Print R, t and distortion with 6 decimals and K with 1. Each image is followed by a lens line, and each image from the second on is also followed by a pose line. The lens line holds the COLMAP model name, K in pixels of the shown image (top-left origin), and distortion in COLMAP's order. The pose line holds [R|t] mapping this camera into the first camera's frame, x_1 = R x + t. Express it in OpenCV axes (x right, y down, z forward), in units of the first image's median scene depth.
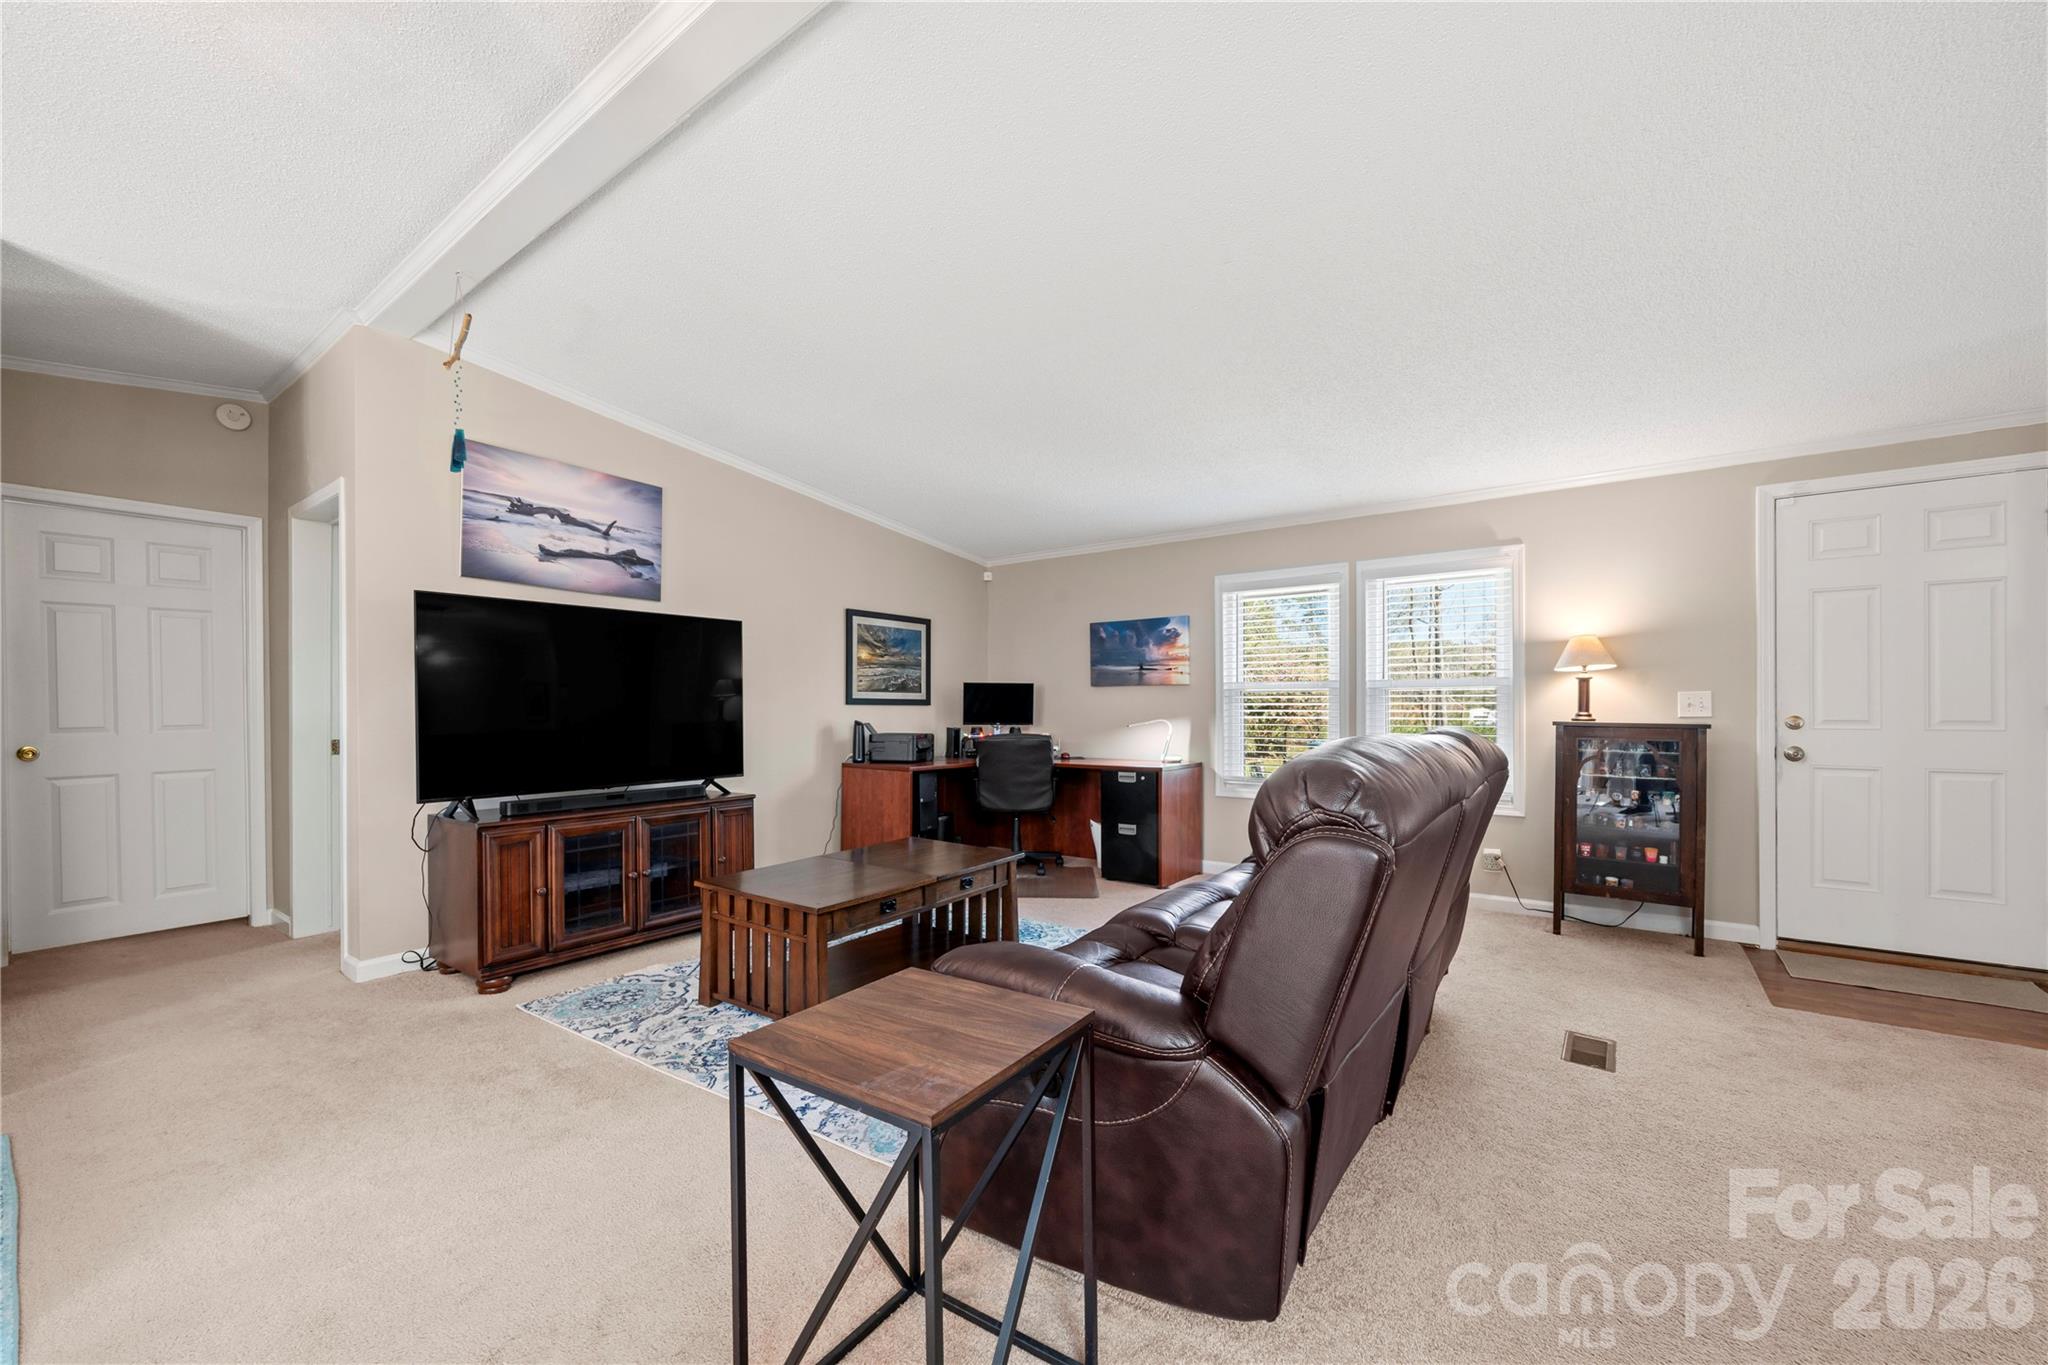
lens RADIAL K [[799.3, 0, 1032.4], [0, 799.3, 700.6], [0, 0, 1]] dist [-0.003024, -0.000100]
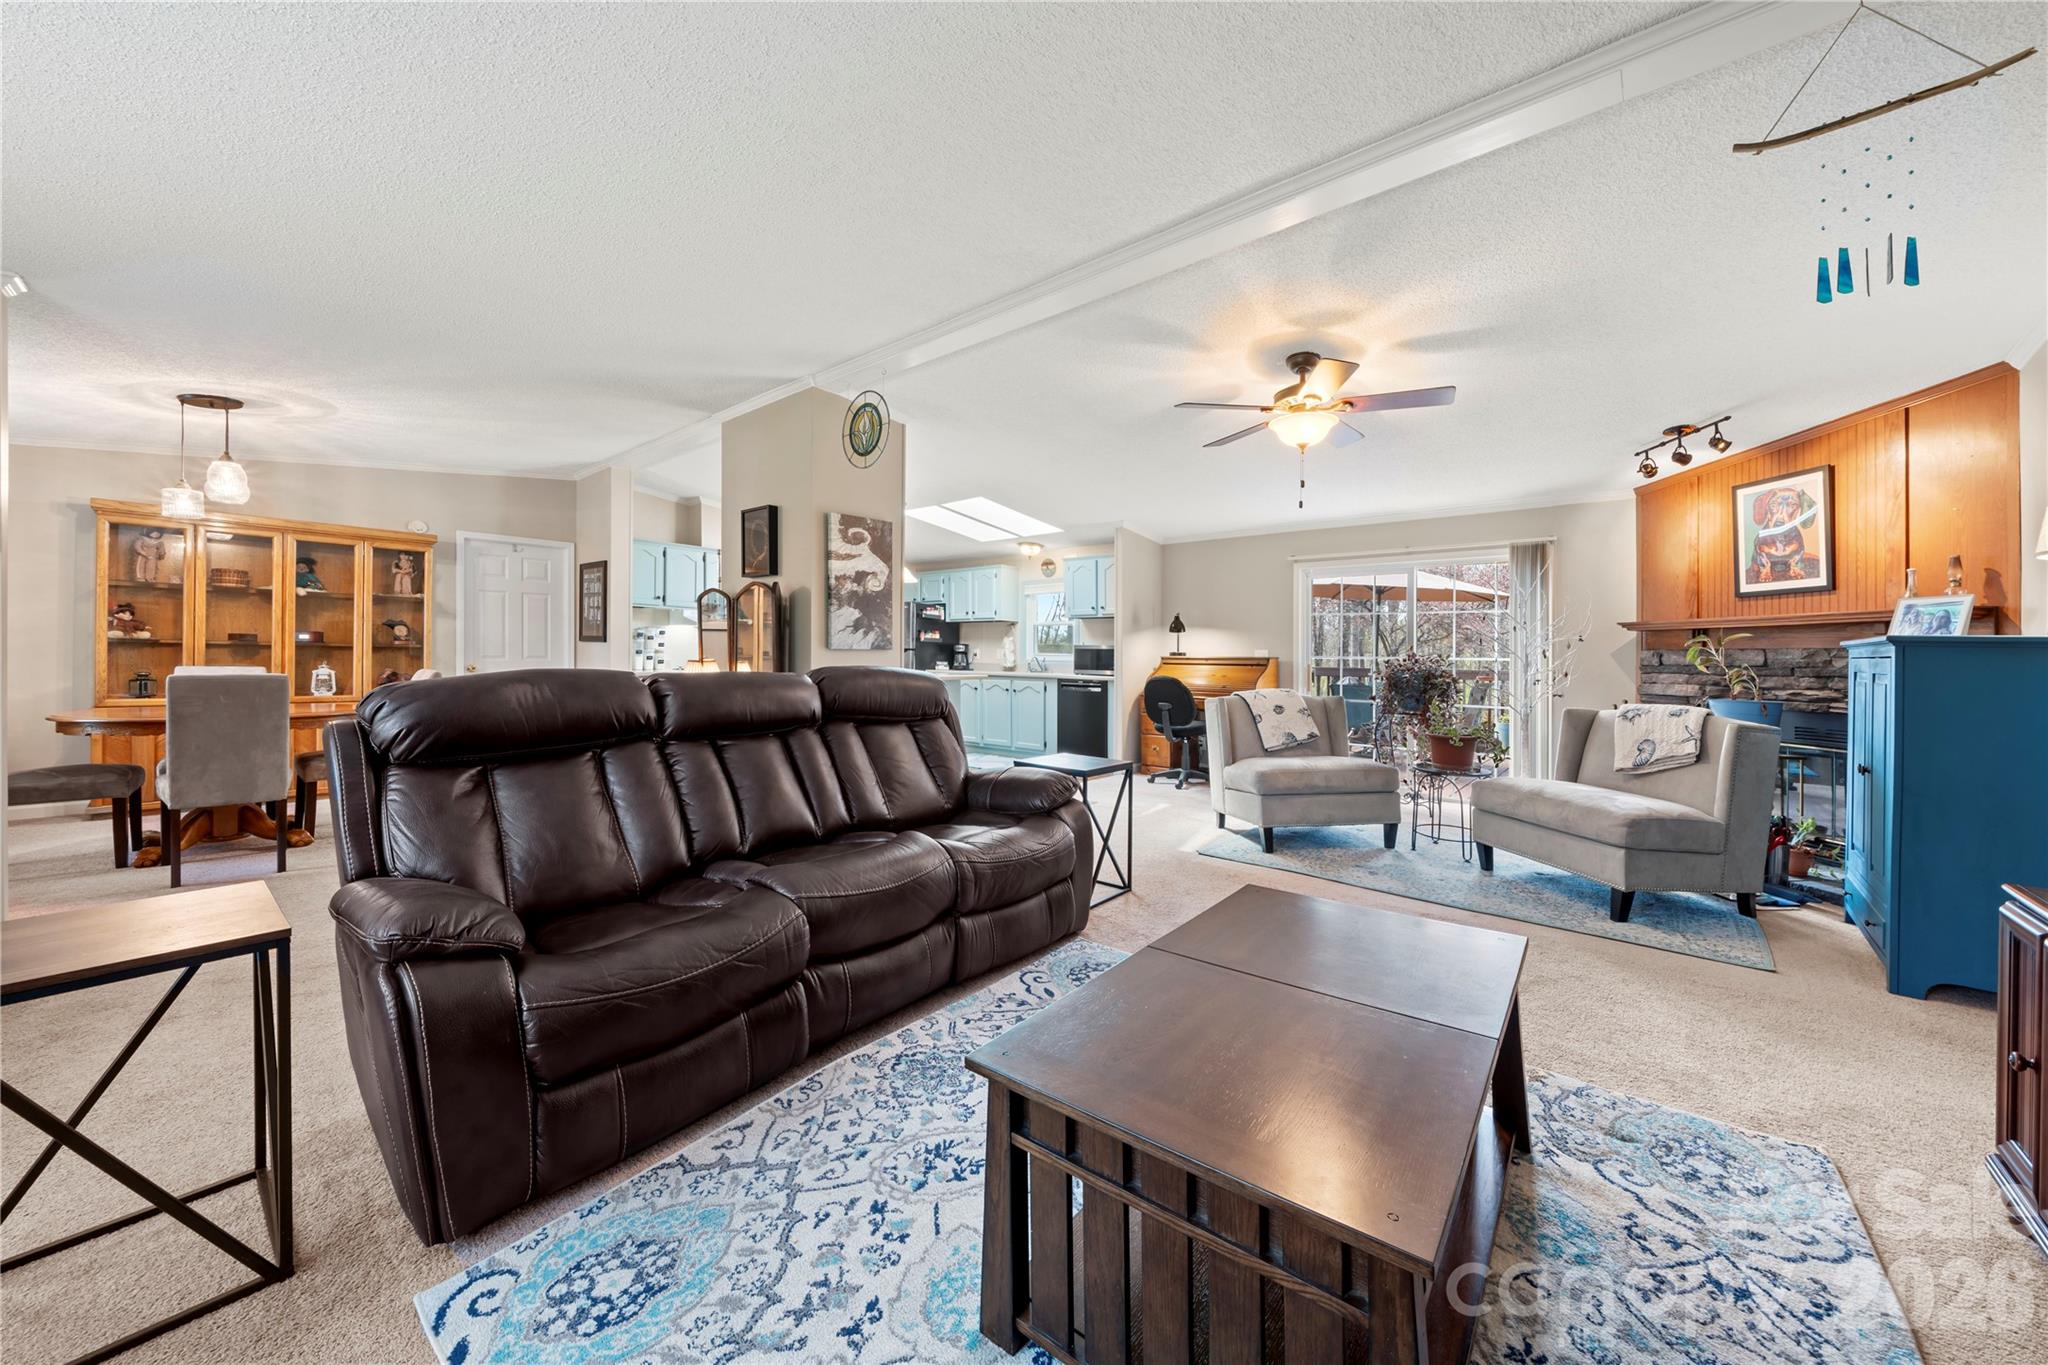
lens RADIAL K [[726.6, 0, 1033.8], [0, 726.6, 667.3], [0, 0, 1]] dist [-0.005619, 0.000047]
pose [[-0.997859, -0.013998, 0.063884, -0.053468], [-0.013404, 0.999863, 0.009714, 0.011166], [-0.064011, 0.008837, -0.997910, 1.212718]]
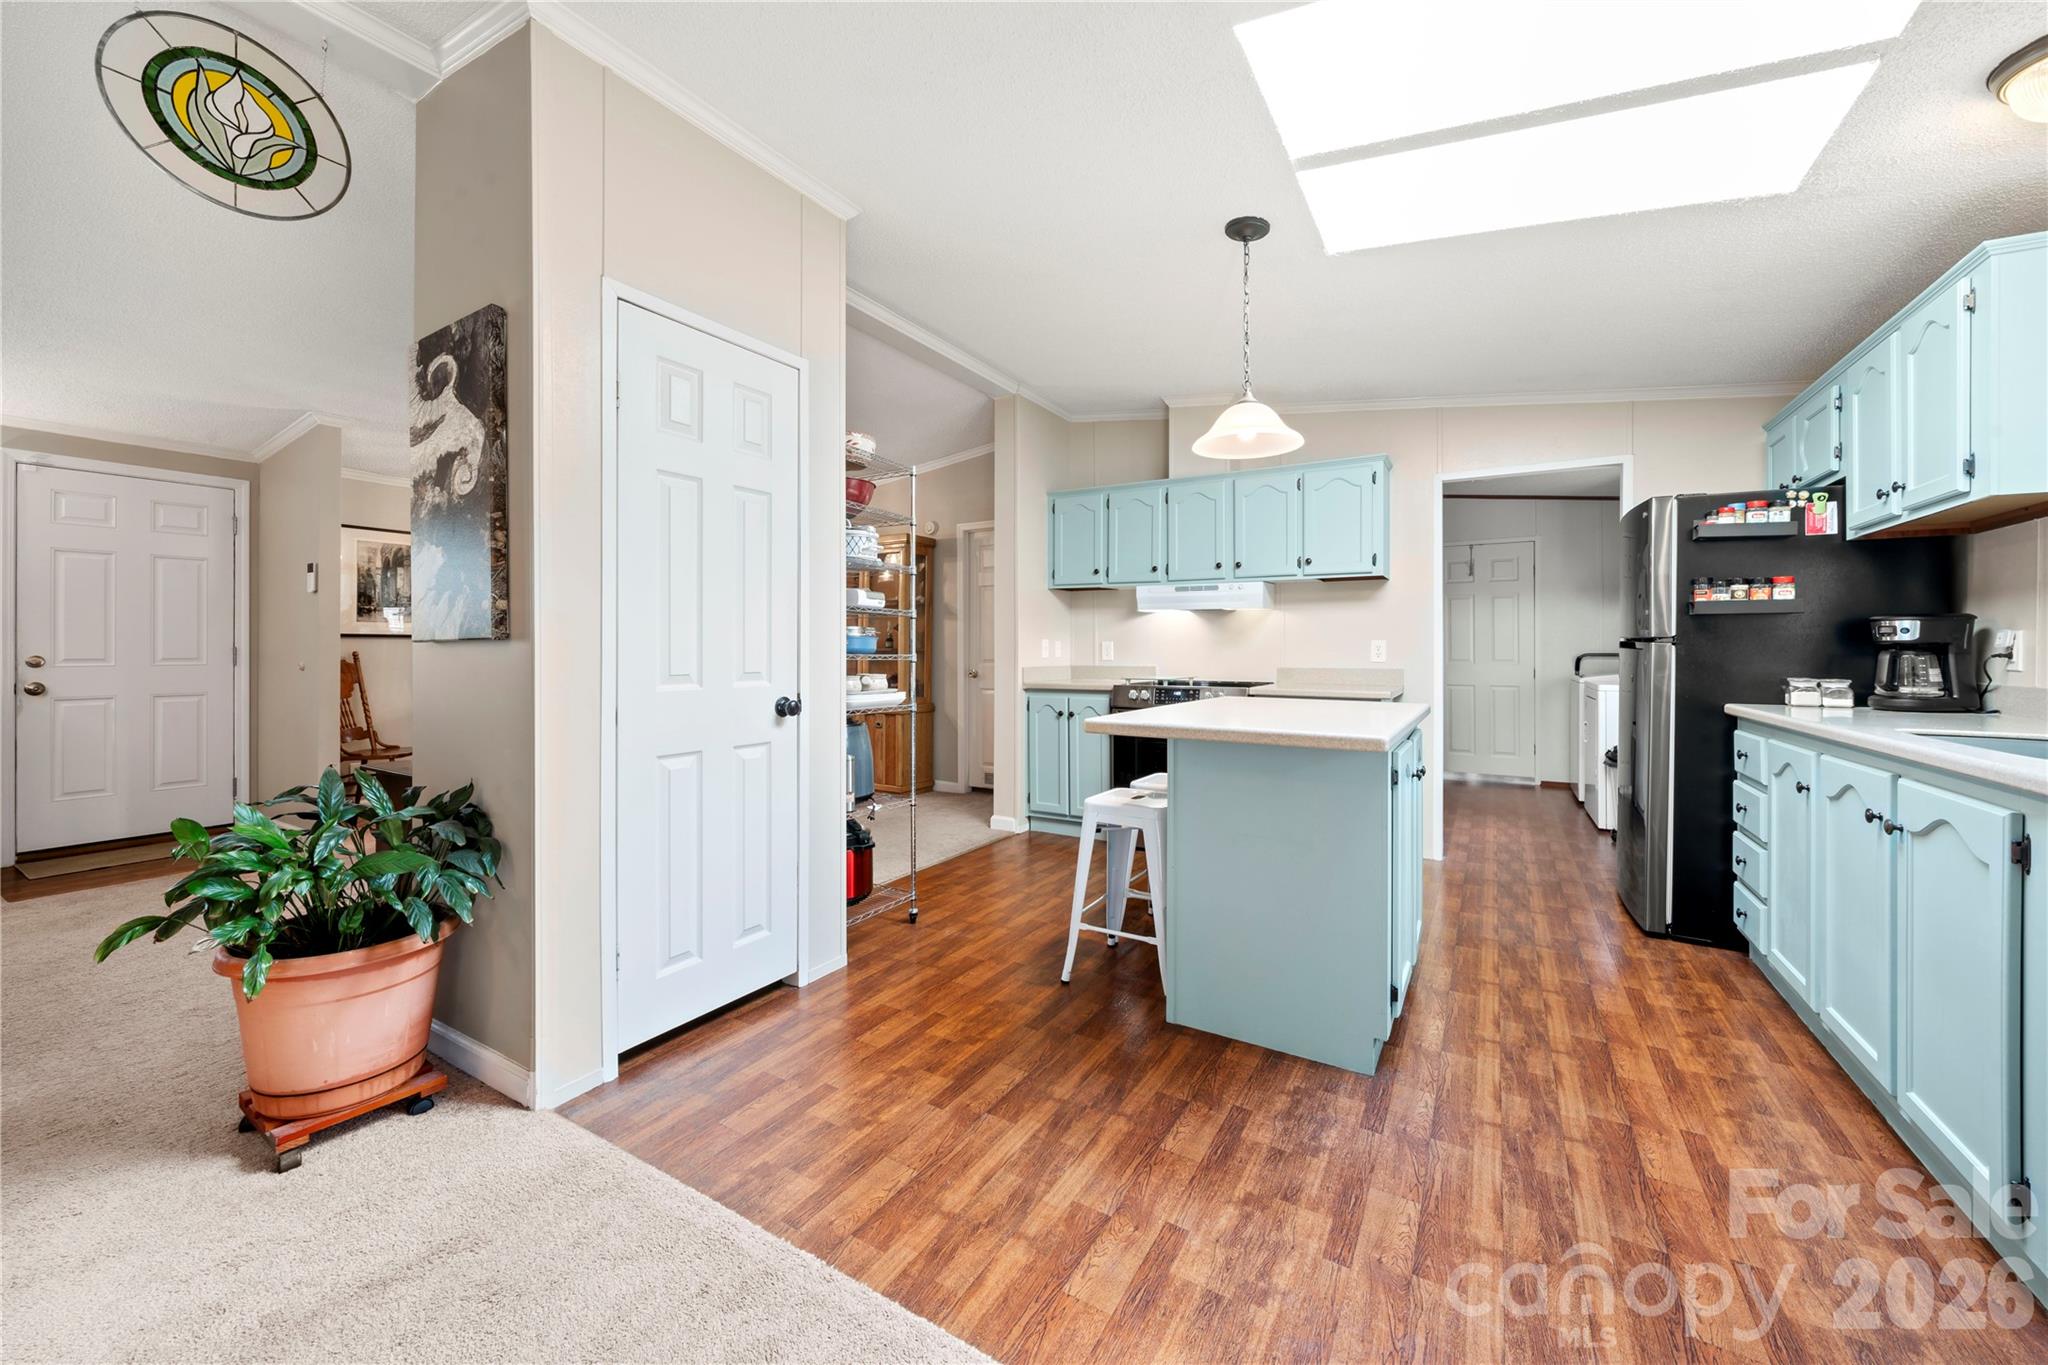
lens RADIAL K [[769.5, 0, 1026.8], [0, 769.5, 651.9], [0, 0, 1]] dist [-0.001314, -0.001116]
pose [[-0.092462, -0.002523, 0.995713, -0.258375], [-0.008549, 0.999962, 0.001740, -0.000617], [-0.995680, -0.008351, -0.092480, -0.302397]]
